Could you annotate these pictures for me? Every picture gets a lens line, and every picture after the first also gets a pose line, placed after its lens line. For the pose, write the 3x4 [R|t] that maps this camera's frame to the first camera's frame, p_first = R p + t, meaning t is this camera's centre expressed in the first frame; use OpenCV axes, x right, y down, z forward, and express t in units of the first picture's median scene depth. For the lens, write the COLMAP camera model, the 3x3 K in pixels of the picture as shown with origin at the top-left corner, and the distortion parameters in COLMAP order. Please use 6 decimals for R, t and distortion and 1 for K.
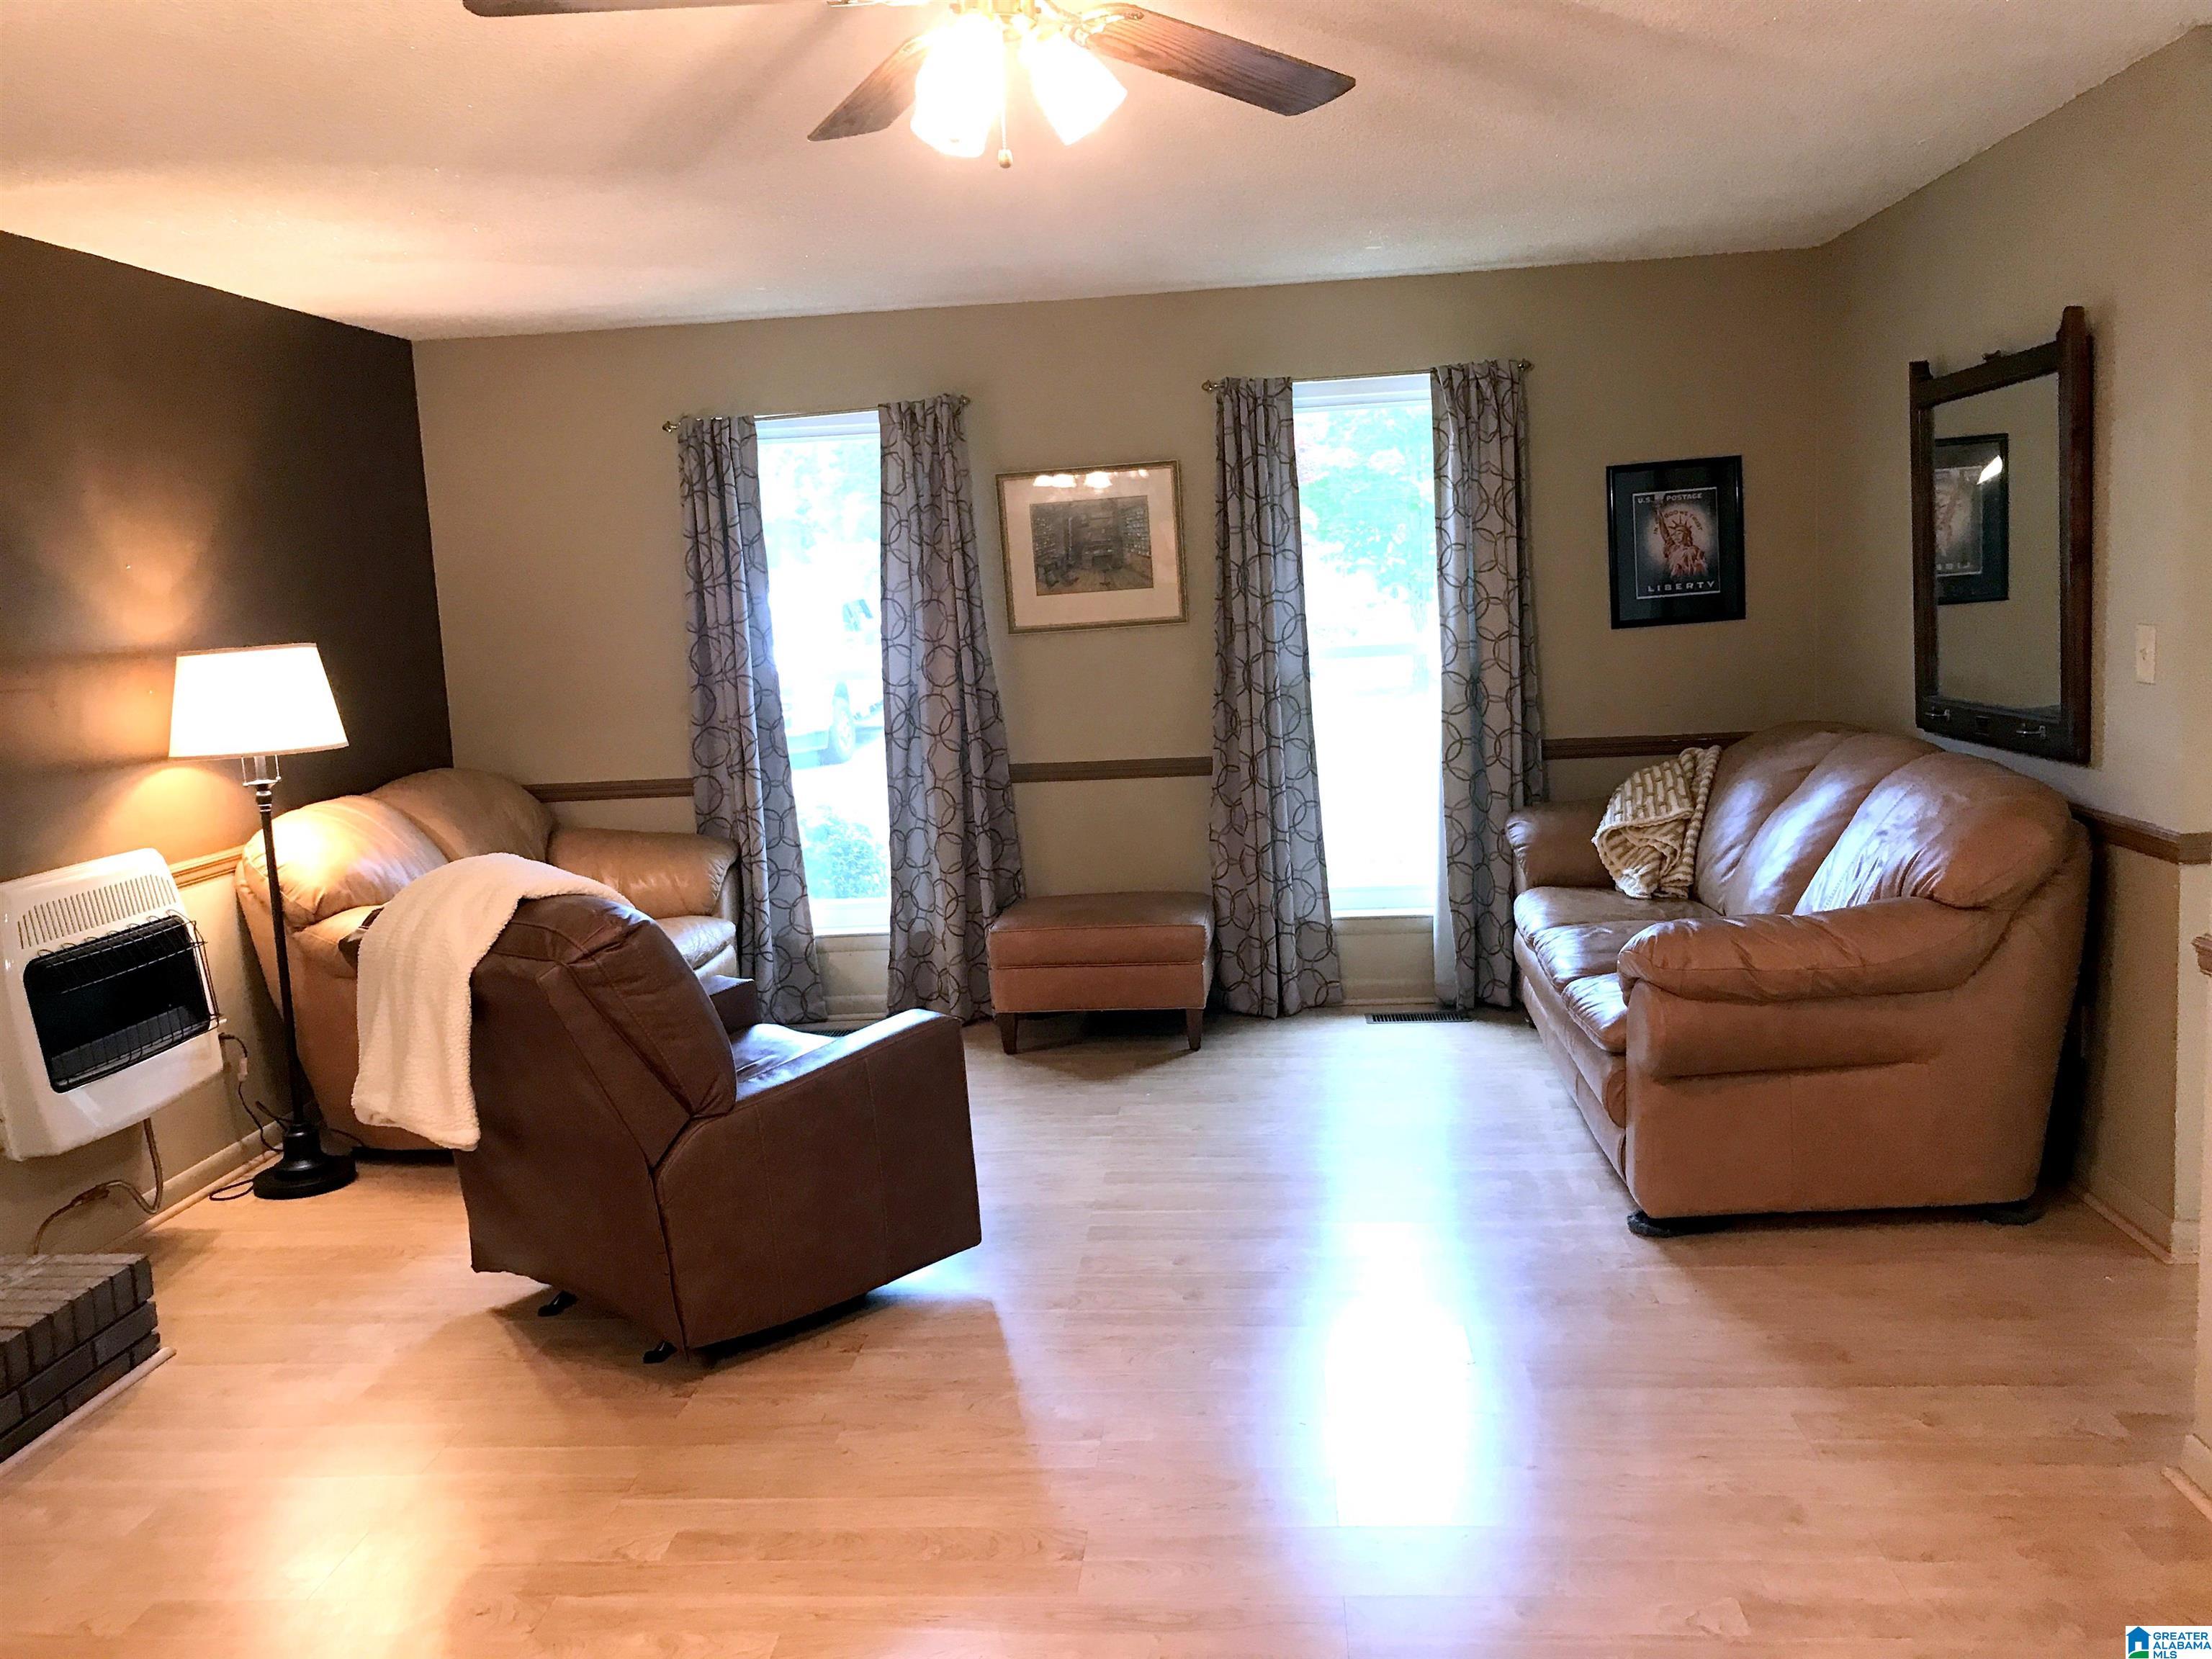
lens RADIAL K [[1796.2, 0, 1106.0], [0, 1796.2, 829.5], [0, 0, 1]] dist [0.010309, -0.004972]
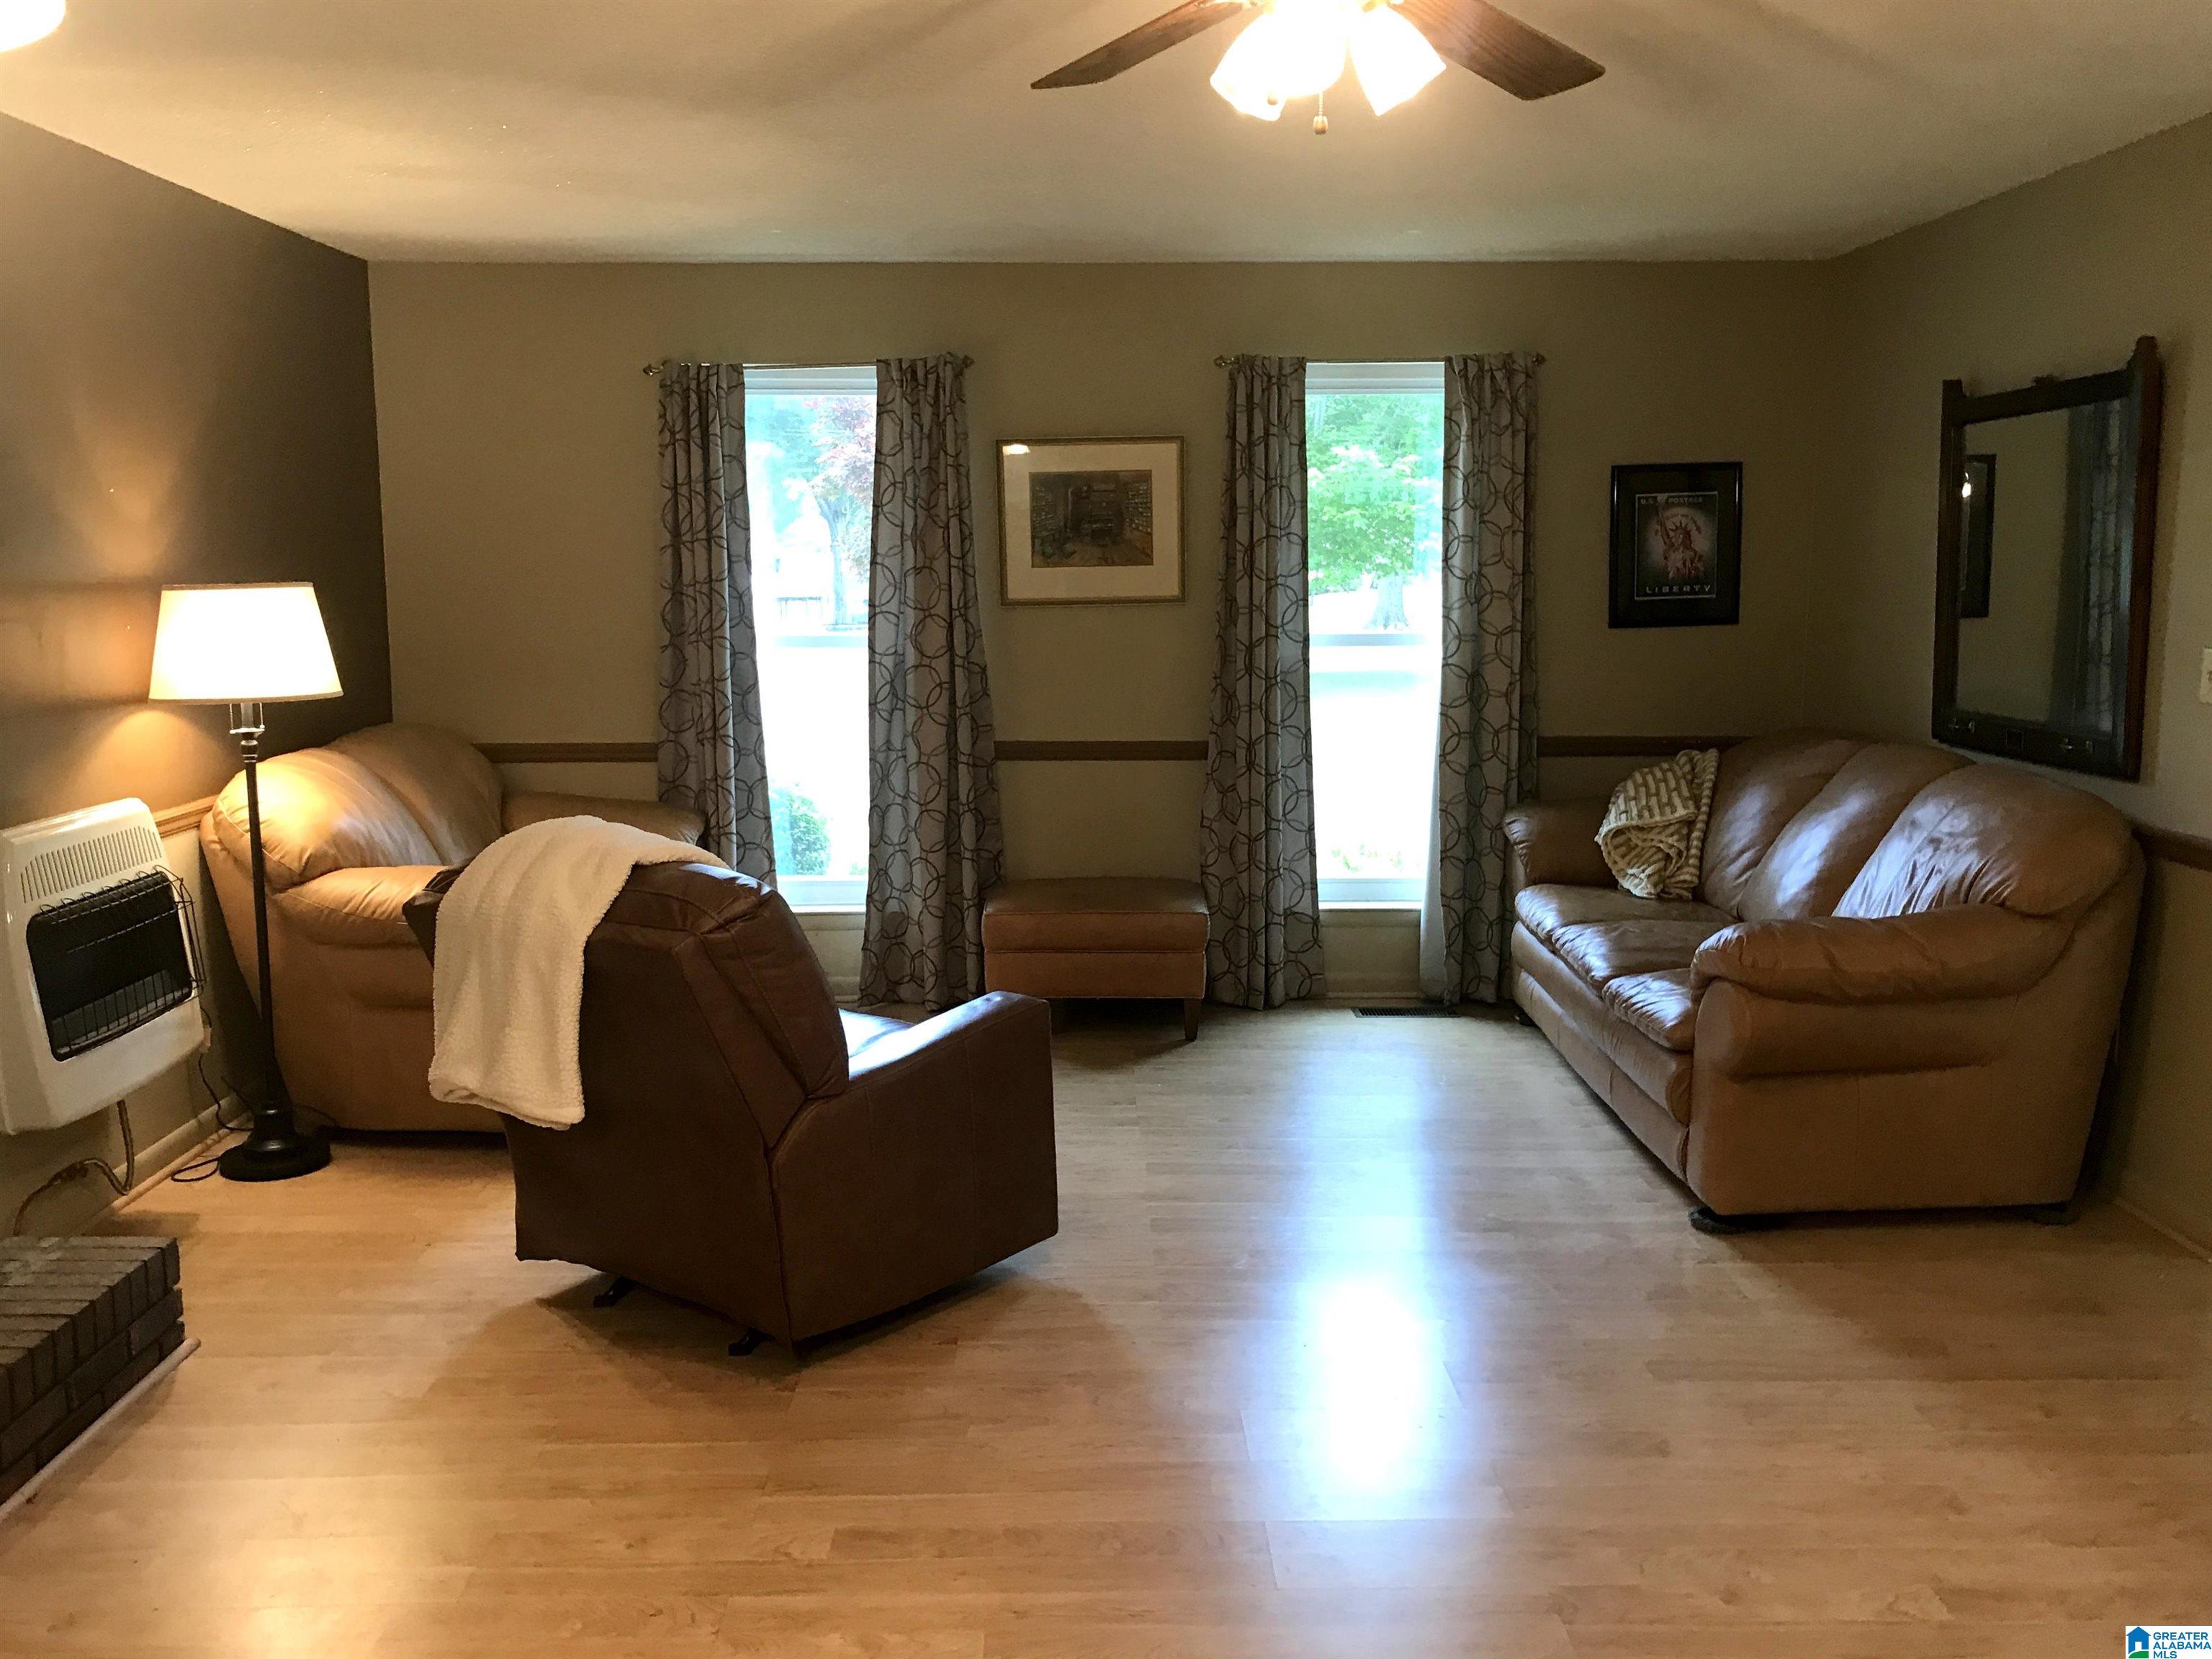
lens RADIAL K [[1857.0, 0, 1106.0], [0, 1857.0, 829.5], [0, 0, 1]] dist [0.009406, 0.002374]
pose [[0.993460, 0.032249, 0.109530, -0.115660], [-0.033061, 0.999438, 0.005608, 0.004054], [-0.109288, -0.009193, 0.993968, 0.001700]]
